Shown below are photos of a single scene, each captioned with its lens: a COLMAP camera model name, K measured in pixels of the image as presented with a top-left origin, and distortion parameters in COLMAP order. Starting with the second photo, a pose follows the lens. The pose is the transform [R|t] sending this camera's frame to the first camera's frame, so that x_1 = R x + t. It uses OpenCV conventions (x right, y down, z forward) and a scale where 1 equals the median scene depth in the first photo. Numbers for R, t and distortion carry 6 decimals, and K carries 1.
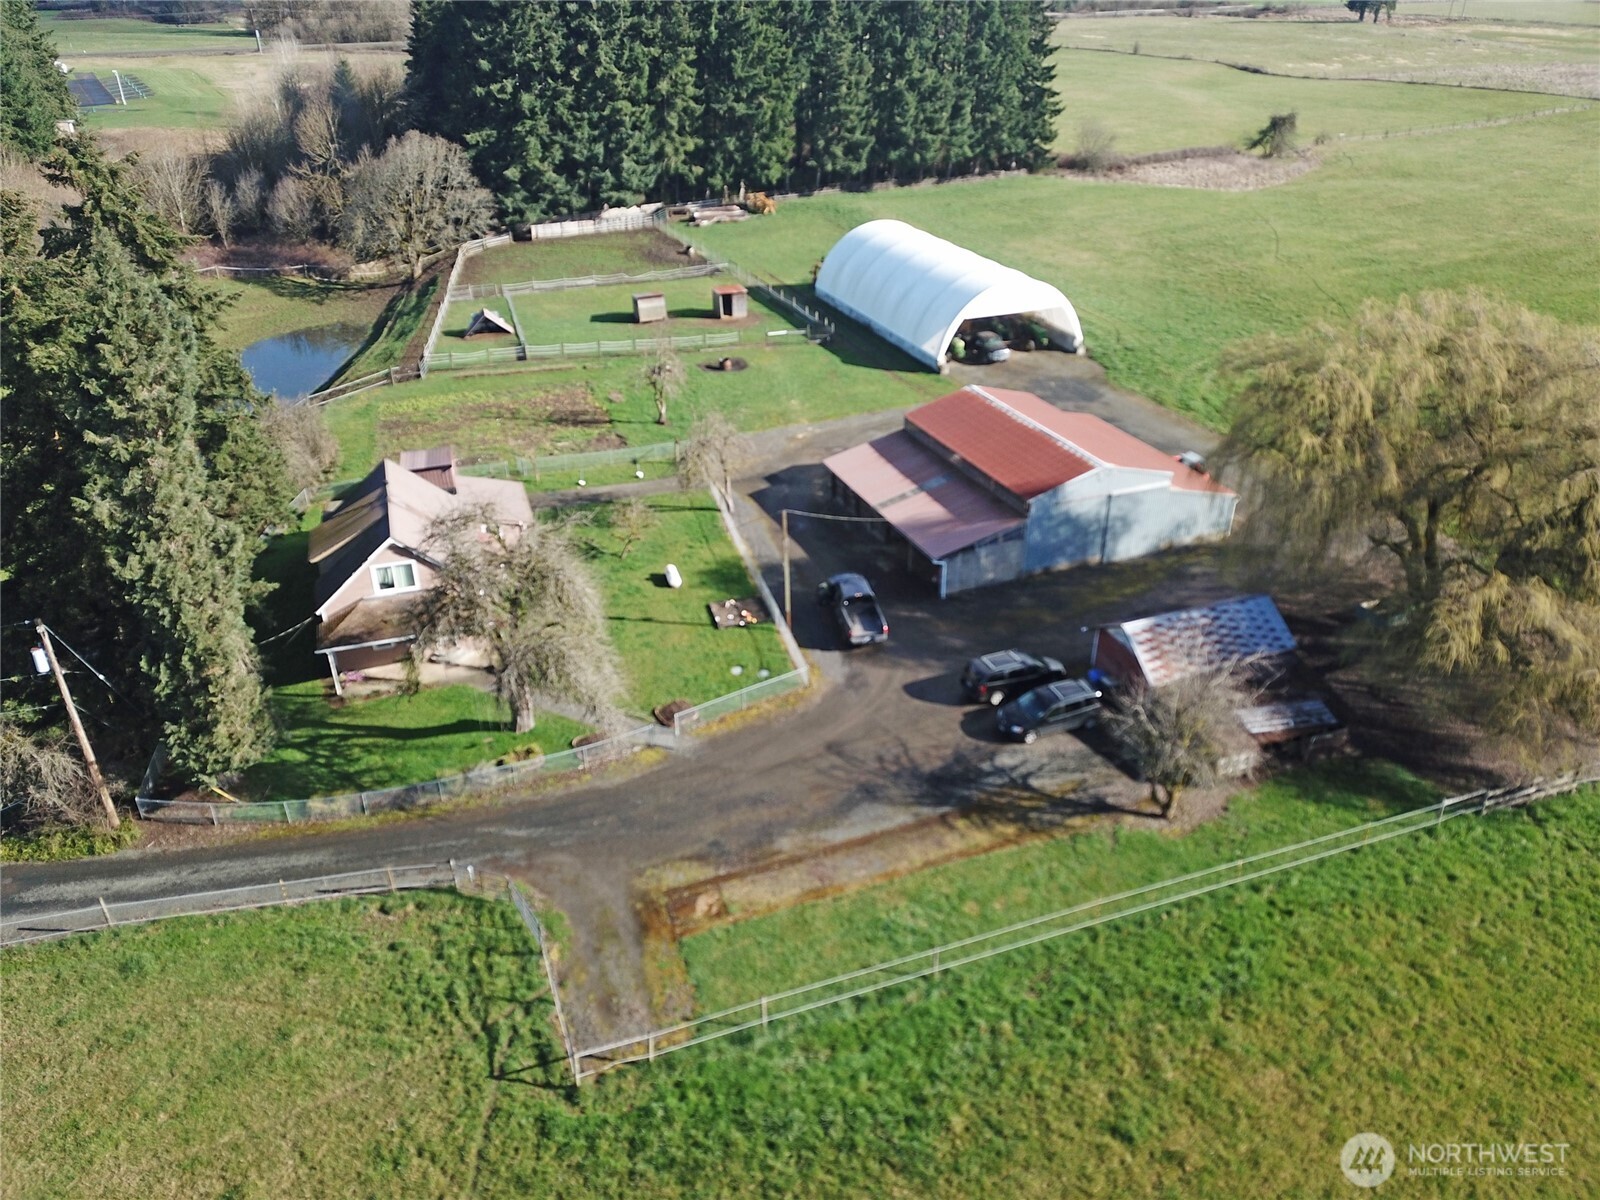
lens RADIAL K [[1195.4, 0, 800.0], [0, 1195.4, 600.0], [0, 0, 1]] dist [0.076061, -0.094372]
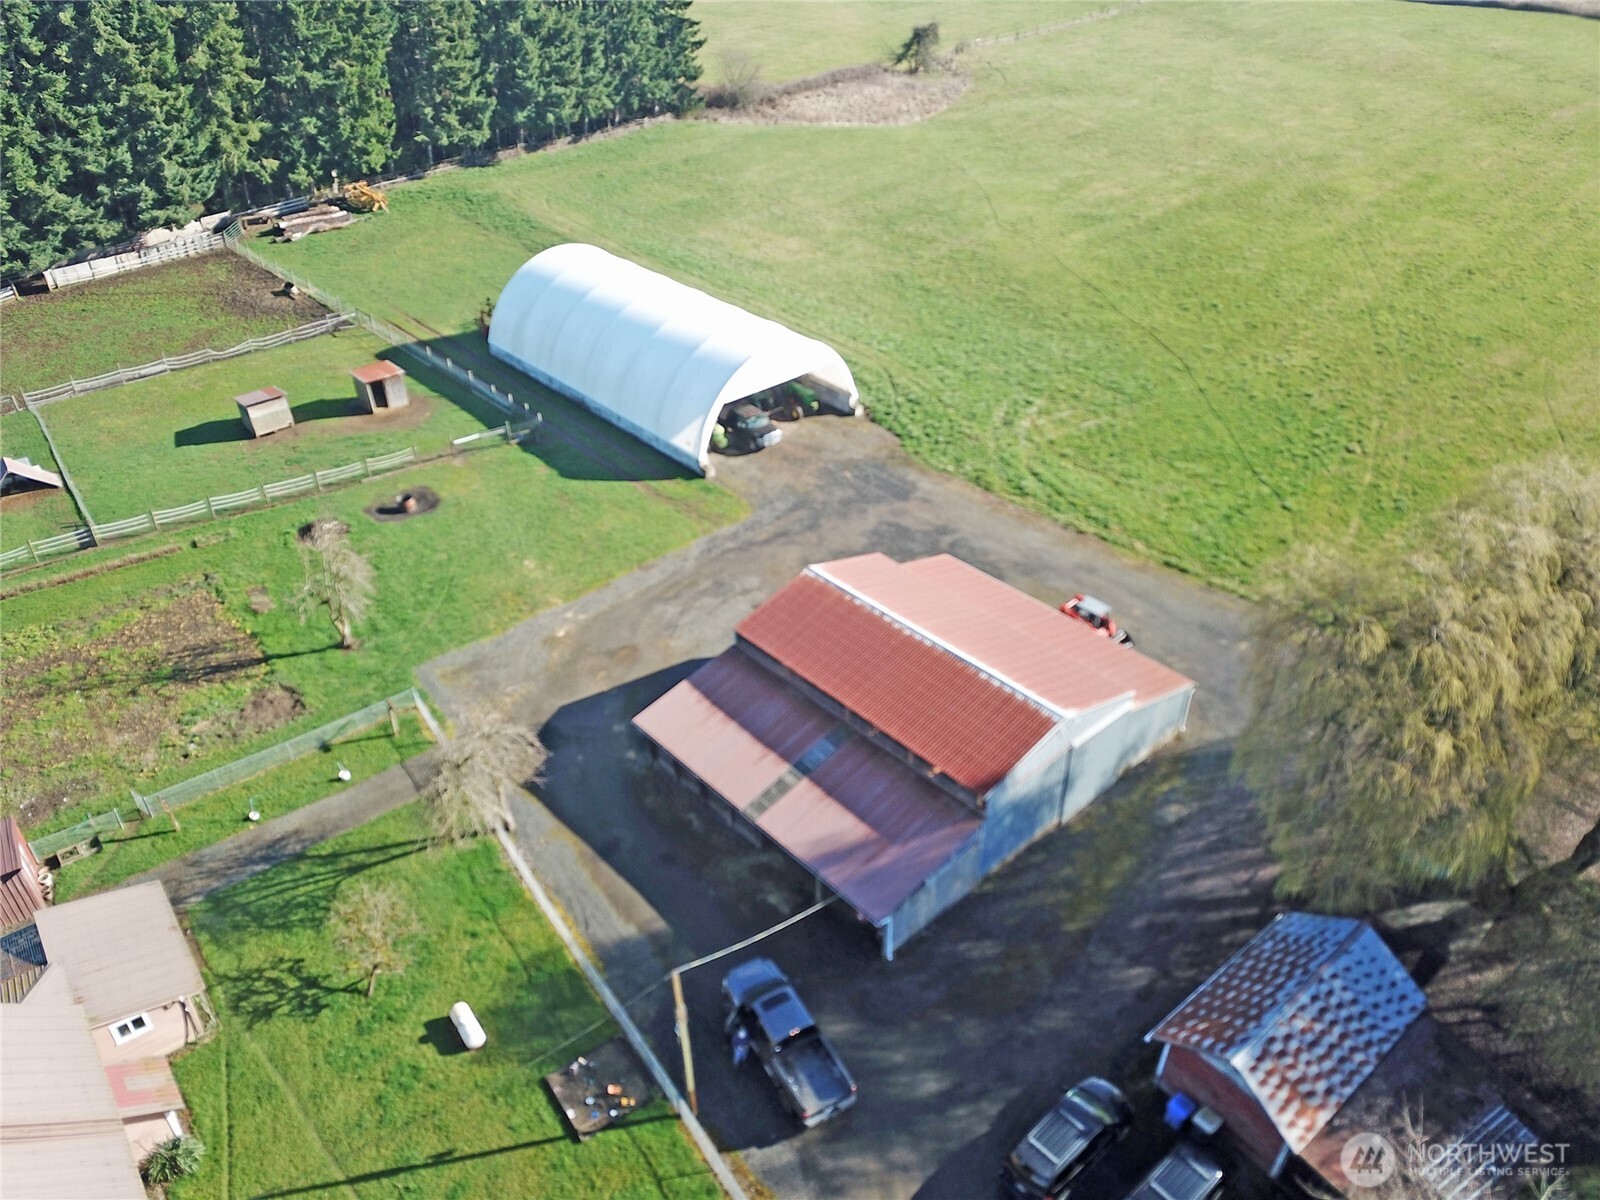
lens RADIAL K [[1256.4, 0, 830.1], [0, 1256.4, 645.8], [0, 0, 1]] dist [0.060255, -0.033489]
pose [[0.945347, -0.186446, 0.267500, -0.025369], [0.162727, 0.980692, 0.108457, -0.095133], [-0.282556, -0.059000, 0.957435, 0.122415]]
